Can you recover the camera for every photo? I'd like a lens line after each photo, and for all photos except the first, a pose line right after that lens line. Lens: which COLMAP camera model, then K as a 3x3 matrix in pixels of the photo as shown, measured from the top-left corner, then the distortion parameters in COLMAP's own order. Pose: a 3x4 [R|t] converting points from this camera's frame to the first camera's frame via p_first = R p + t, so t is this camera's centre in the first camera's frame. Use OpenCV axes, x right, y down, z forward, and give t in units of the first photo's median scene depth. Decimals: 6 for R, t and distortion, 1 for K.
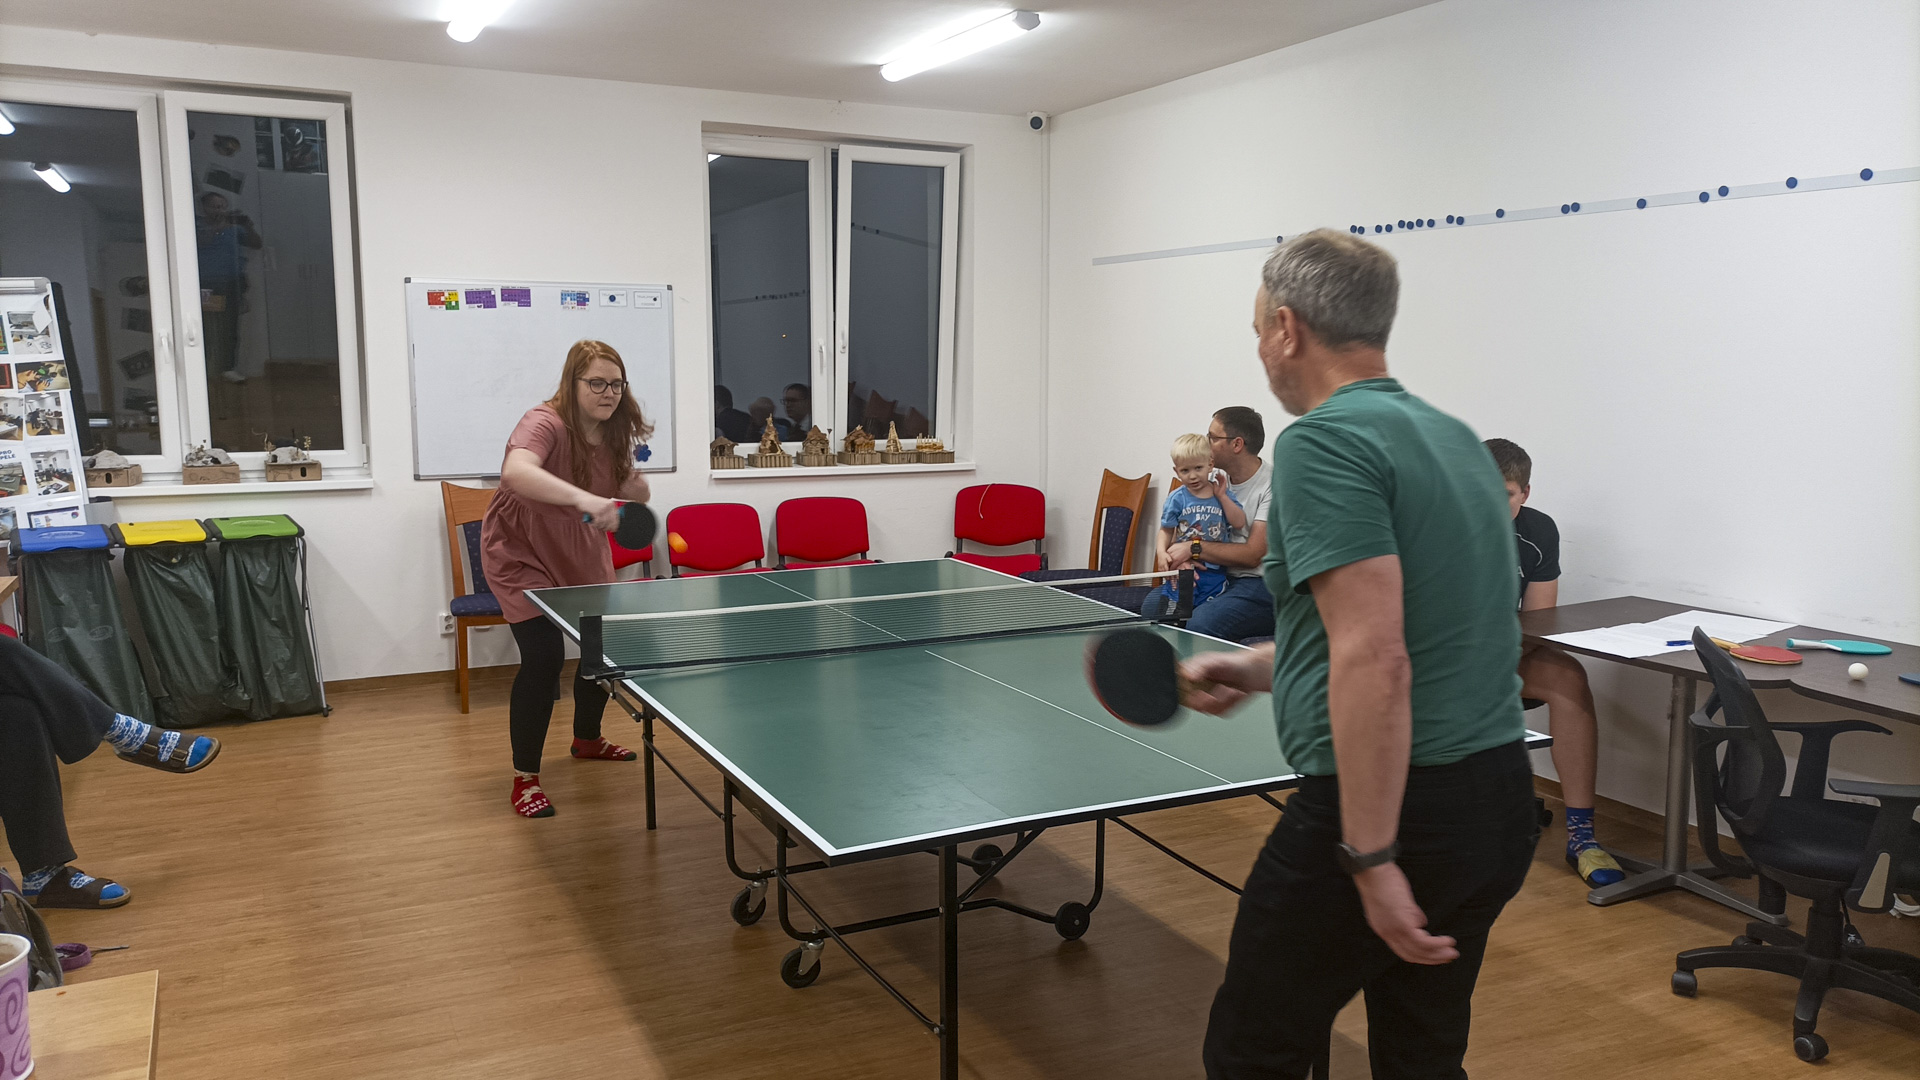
lens RADIAL K [[1425.1, 0, 971.7], [0, 1425.1, 543.3], [0, 0, 1]] dist [0.010585, 0.002067]
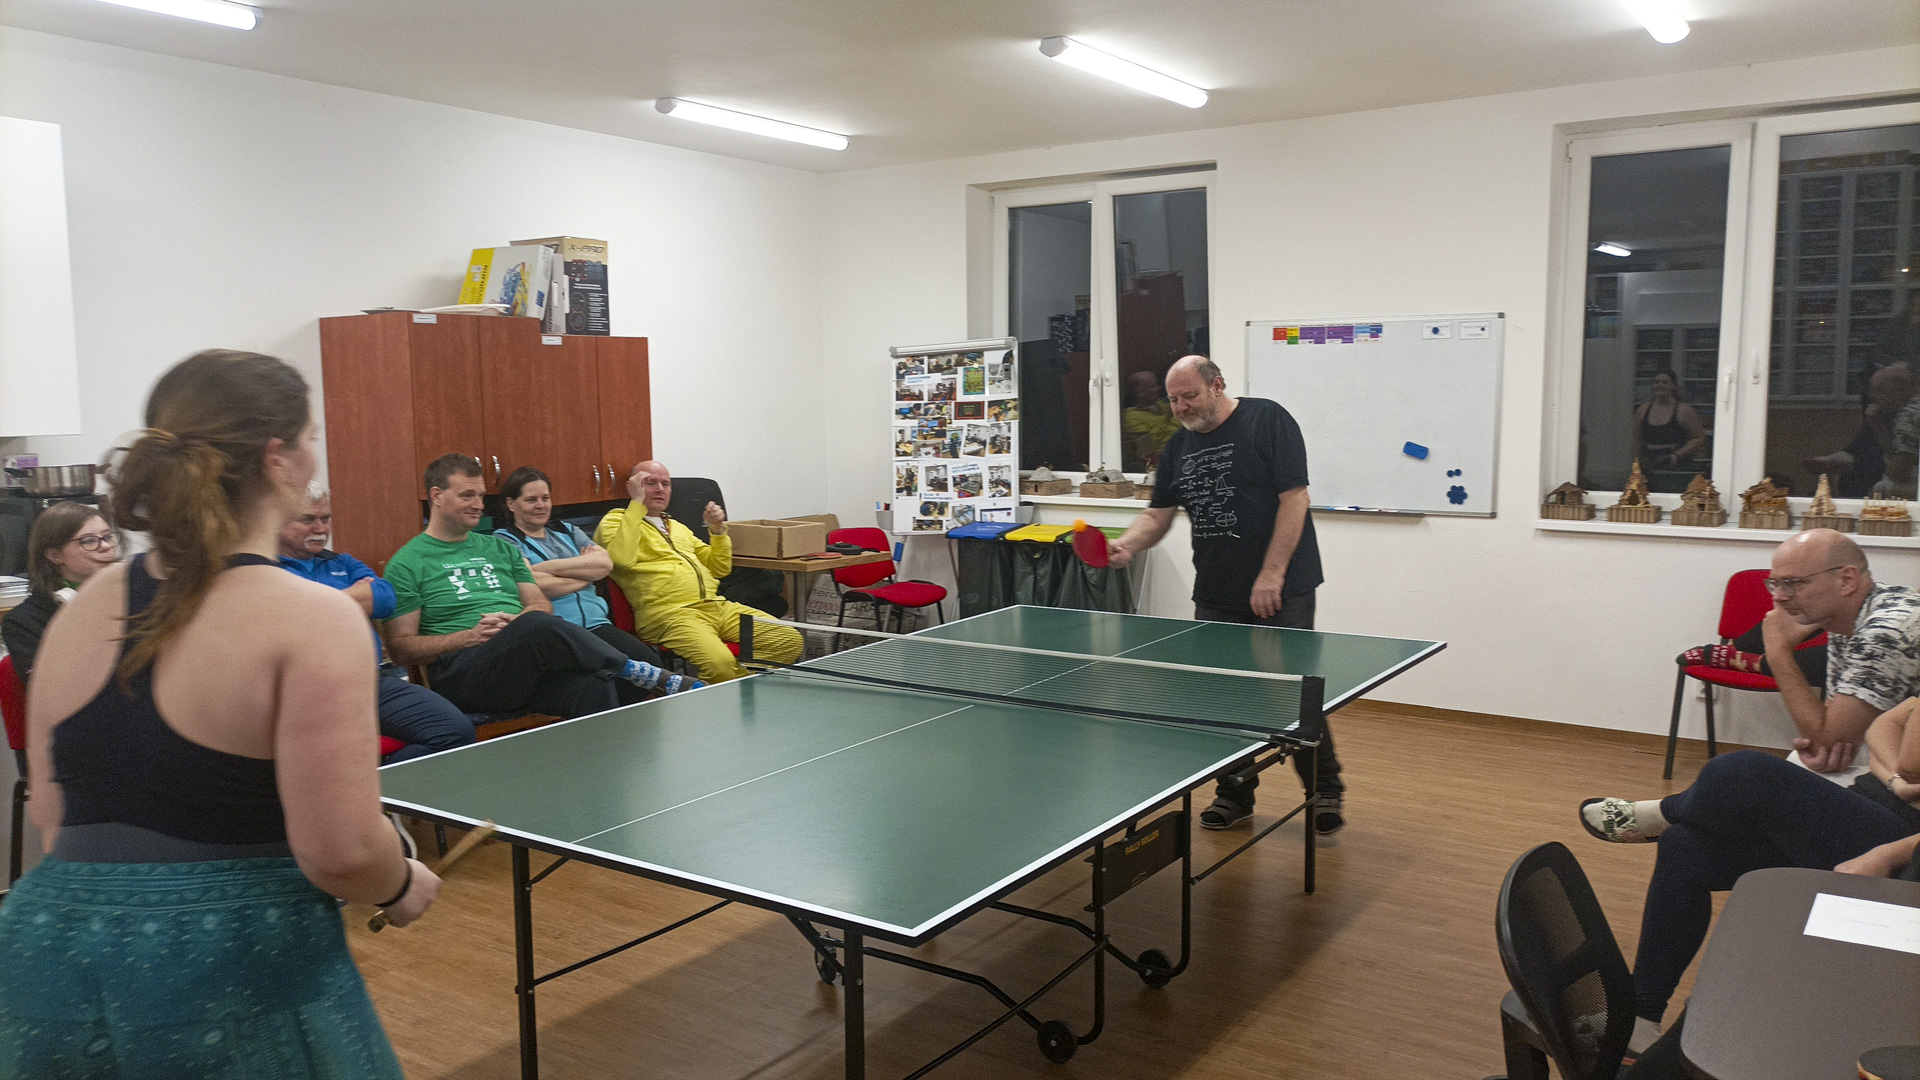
lens RADIAL K [[1425.1, 0, 970.1], [0, 1425.1, 536.3], [0, 0, 1]] dist [0.010585, 0.002067]
pose [[0.482278, 0.085197, -0.871866, 0.514246], [-0.103726, 0.993812, 0.039736, -0.048676], [0.869856, 0.071271, 0.488130, 0.326558]]
